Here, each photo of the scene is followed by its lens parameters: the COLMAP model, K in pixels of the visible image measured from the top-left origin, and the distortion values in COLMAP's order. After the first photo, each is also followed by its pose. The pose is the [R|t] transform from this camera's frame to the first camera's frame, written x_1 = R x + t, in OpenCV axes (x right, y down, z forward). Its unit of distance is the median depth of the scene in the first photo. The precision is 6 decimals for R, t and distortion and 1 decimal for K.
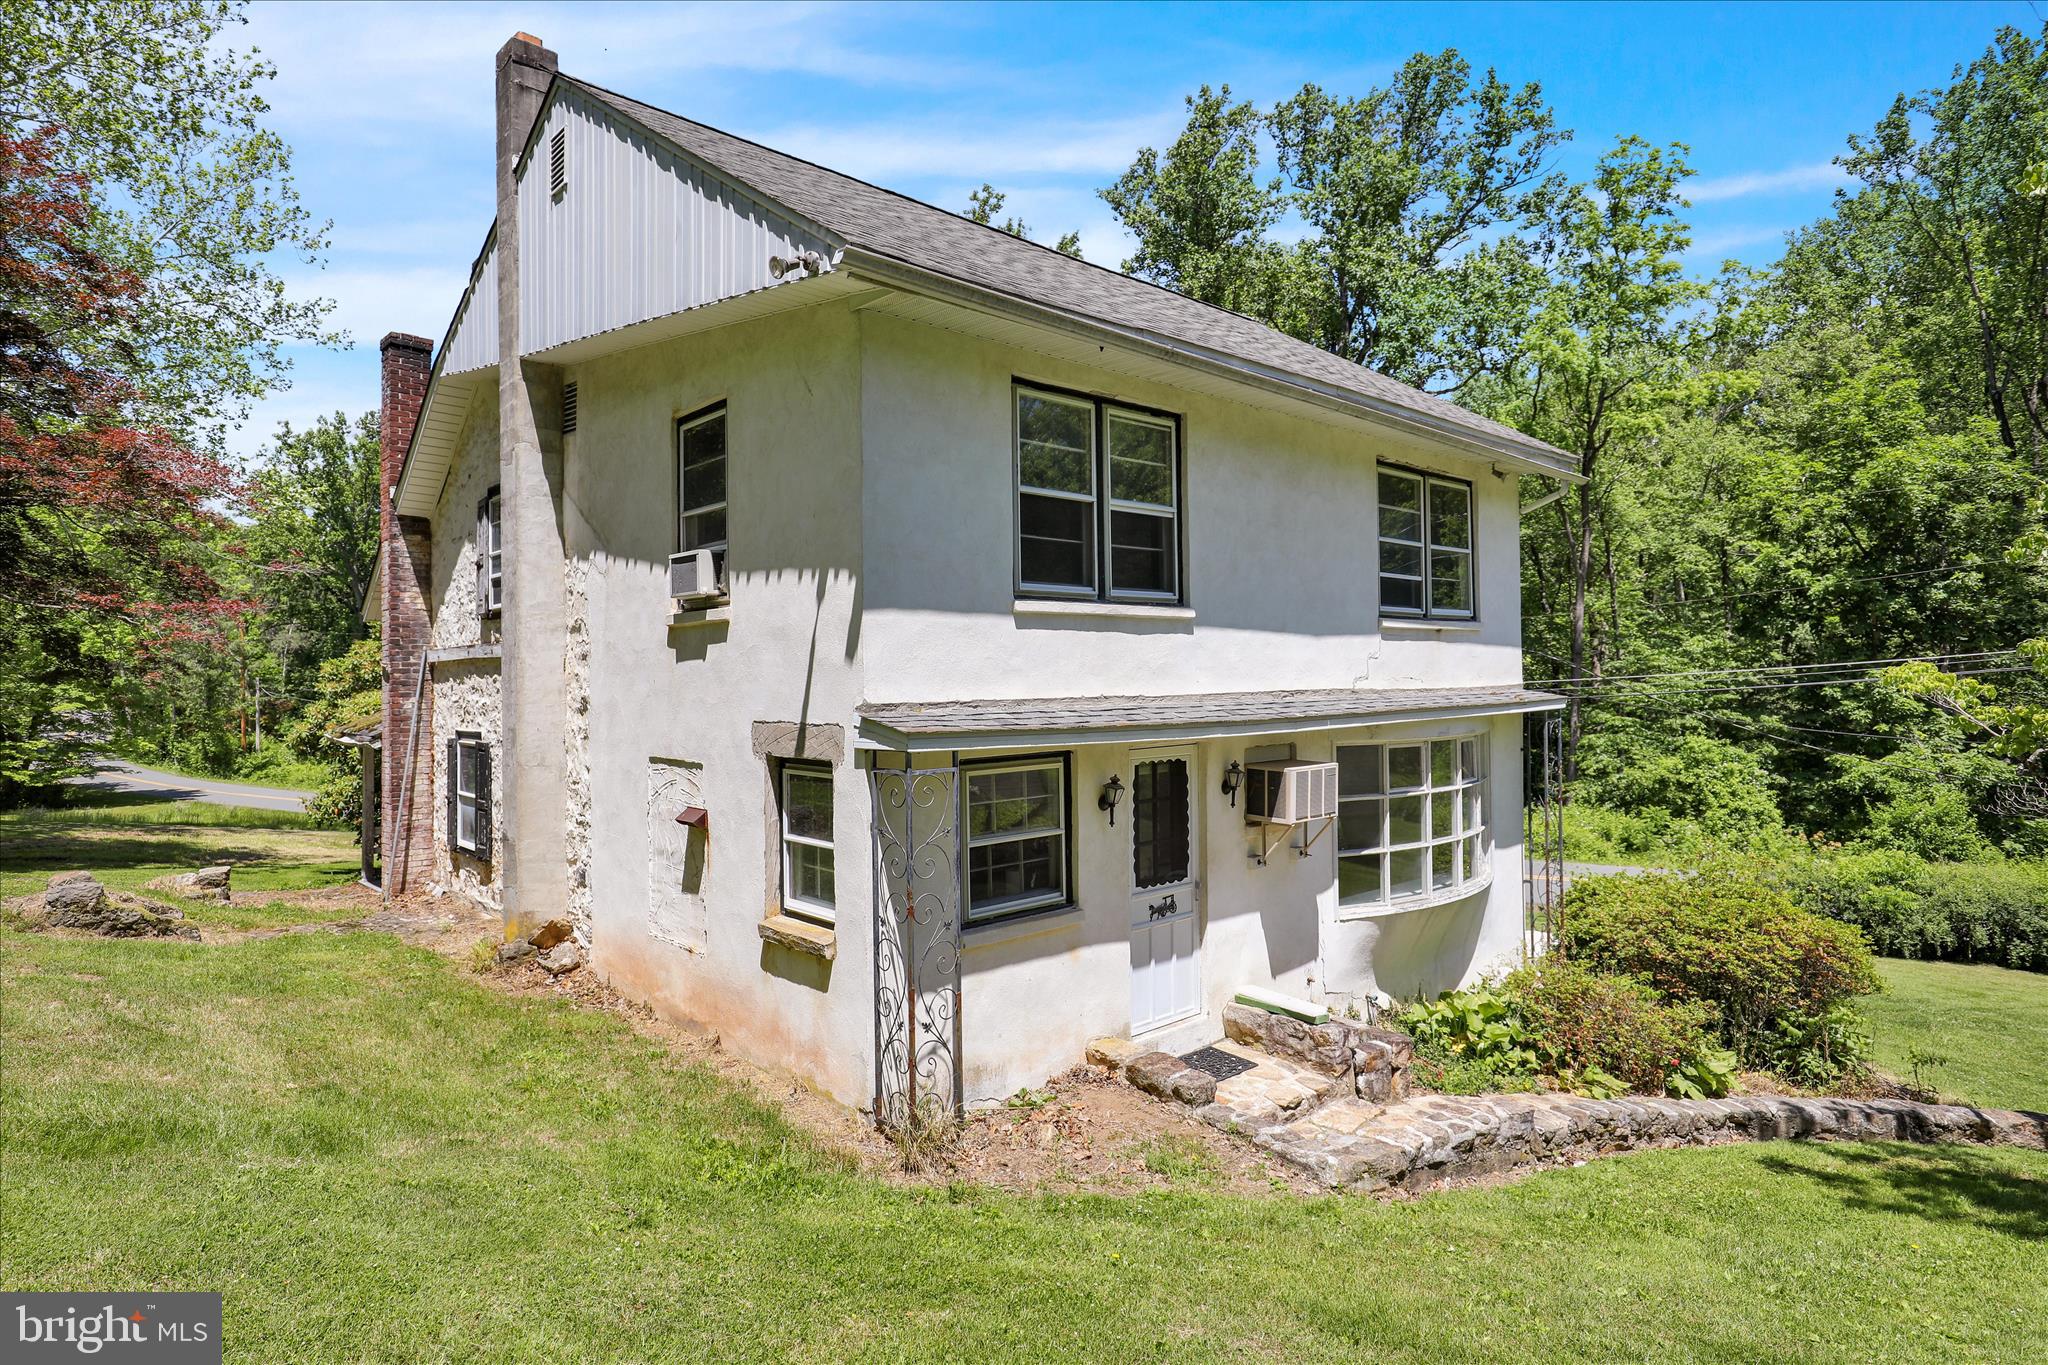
lens RADIAL K [[977.0, 0, 1024.0], [0, 977.0, 682.5], [0, 0, 1]] dist [0.013084, -0.000593]
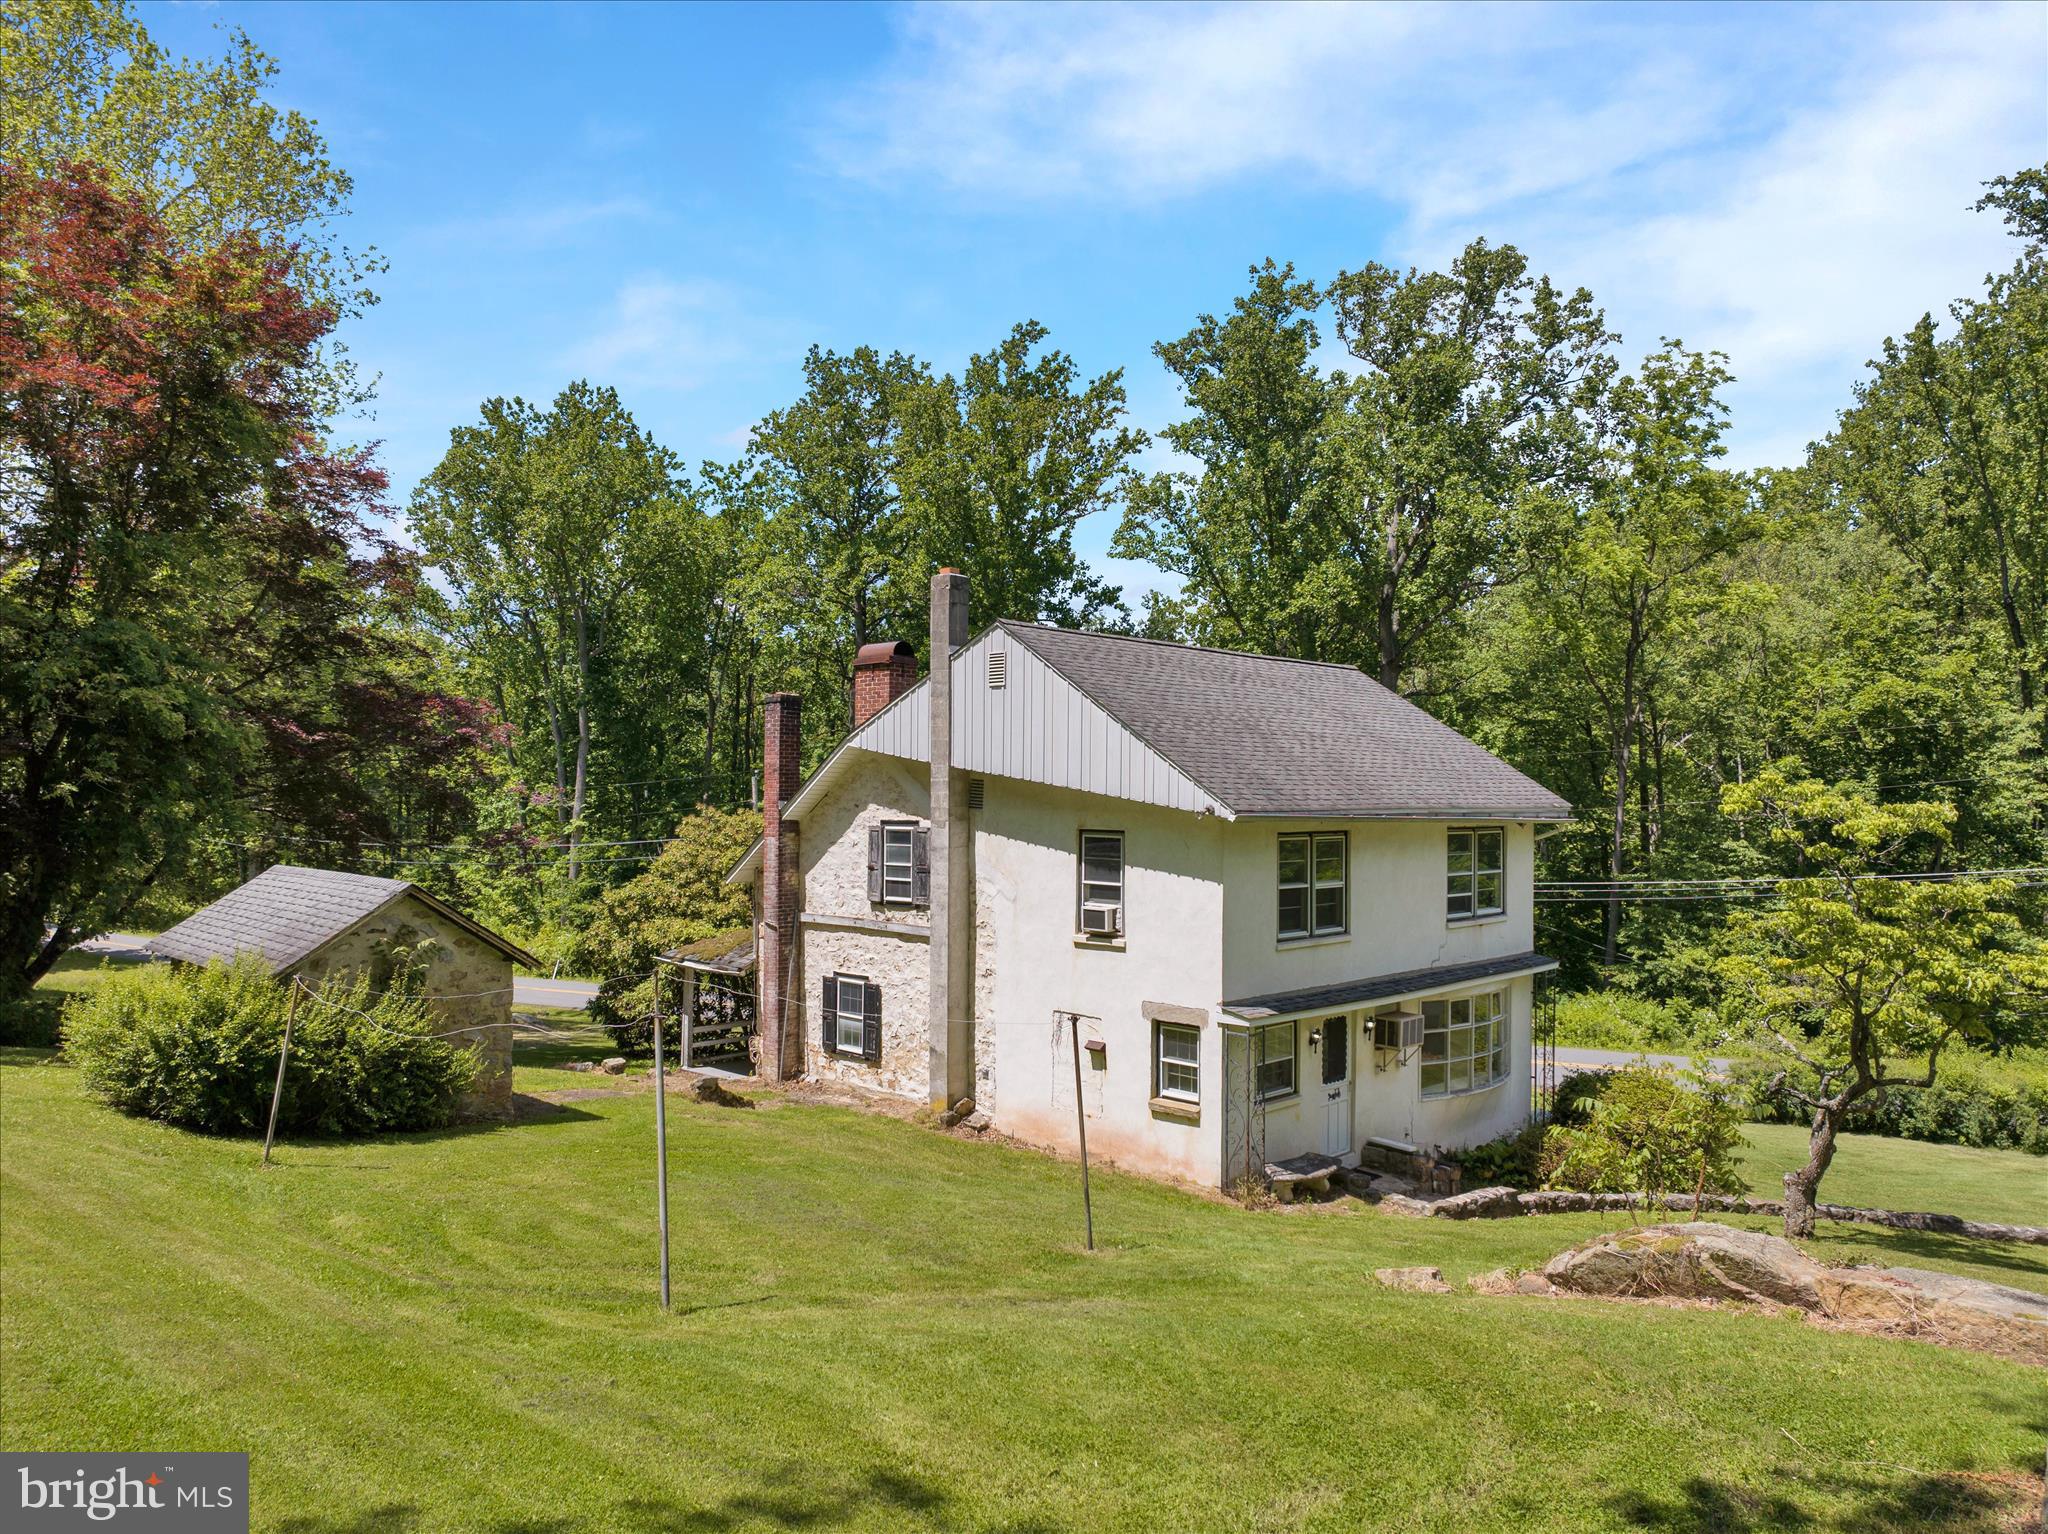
lens RADIAL K [[1352.9, 0, 1024.0], [0, 1352.9, 767.0], [0, 0, 1]] dist [-0.015692, -0.002461]
pose [[0.997716, 0.020830, 0.064253, -0.511542], [-0.020555, 0.999777, -0.004937, -0.303123], [-0.064342, 0.003605, 0.997921, -1.258256]]
